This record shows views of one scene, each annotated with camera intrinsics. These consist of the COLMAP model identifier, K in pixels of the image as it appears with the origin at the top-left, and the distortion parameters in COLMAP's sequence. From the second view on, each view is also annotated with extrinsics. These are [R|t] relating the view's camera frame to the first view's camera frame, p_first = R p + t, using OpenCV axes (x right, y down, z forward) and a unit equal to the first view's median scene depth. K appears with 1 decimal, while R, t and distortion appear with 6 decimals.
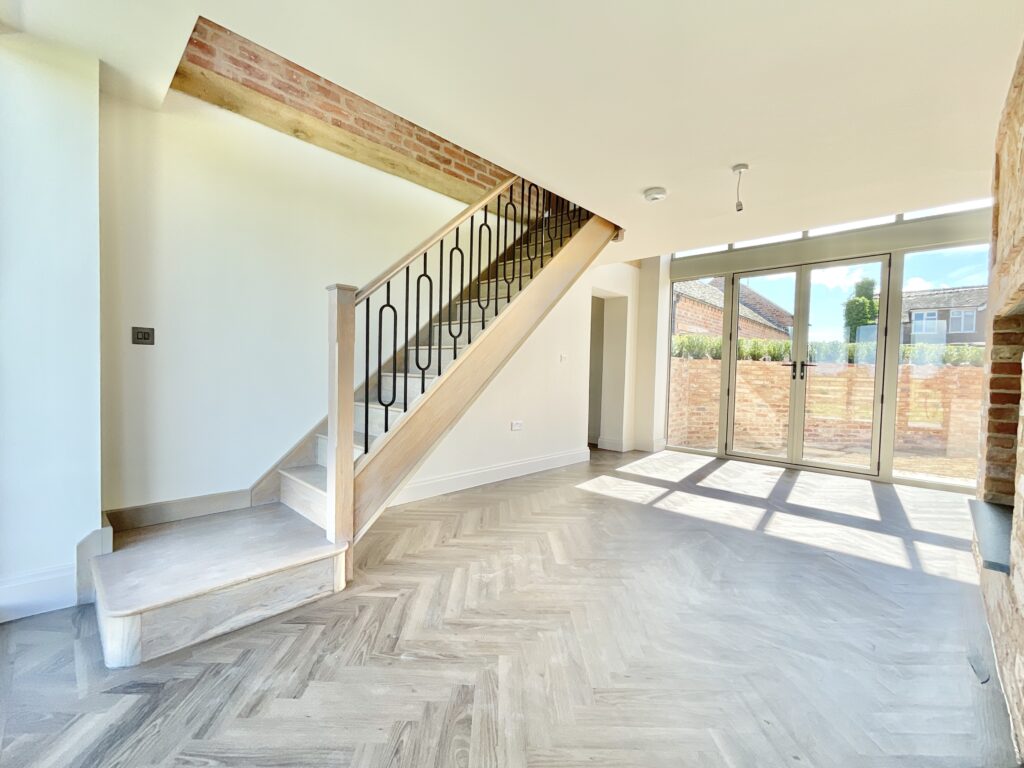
lens RADIAL K [[447.5, 0, 512.0], [0, 447.5, 384.0], [0, 0, 1]] dist [0.001915, 0.000347]
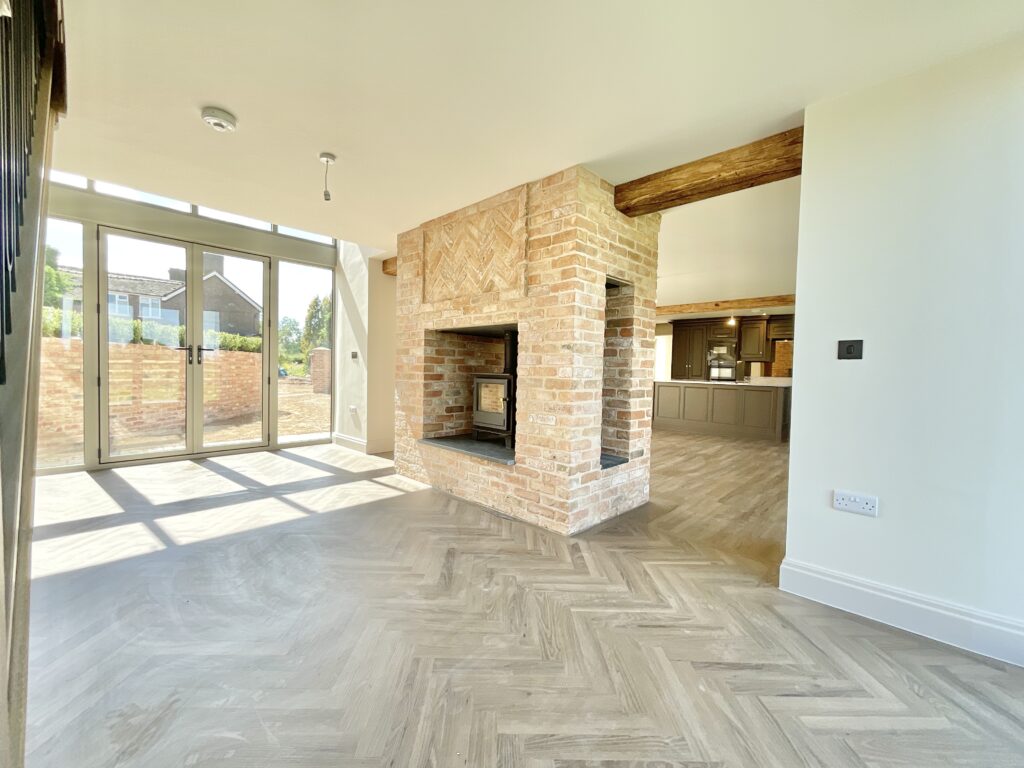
lens RADIAL K [[415.7, 0, 512.0], [0, 415.7, 384.0], [0, 0, 1]] dist [0.000926, 0.000577]
pose [[-0.002194, -0.059762, 0.998210, -0.244736], [0.005556, 0.998197, 0.059773, -0.017723], [-0.999982, 0.005678, -0.001858, 0.328405]]
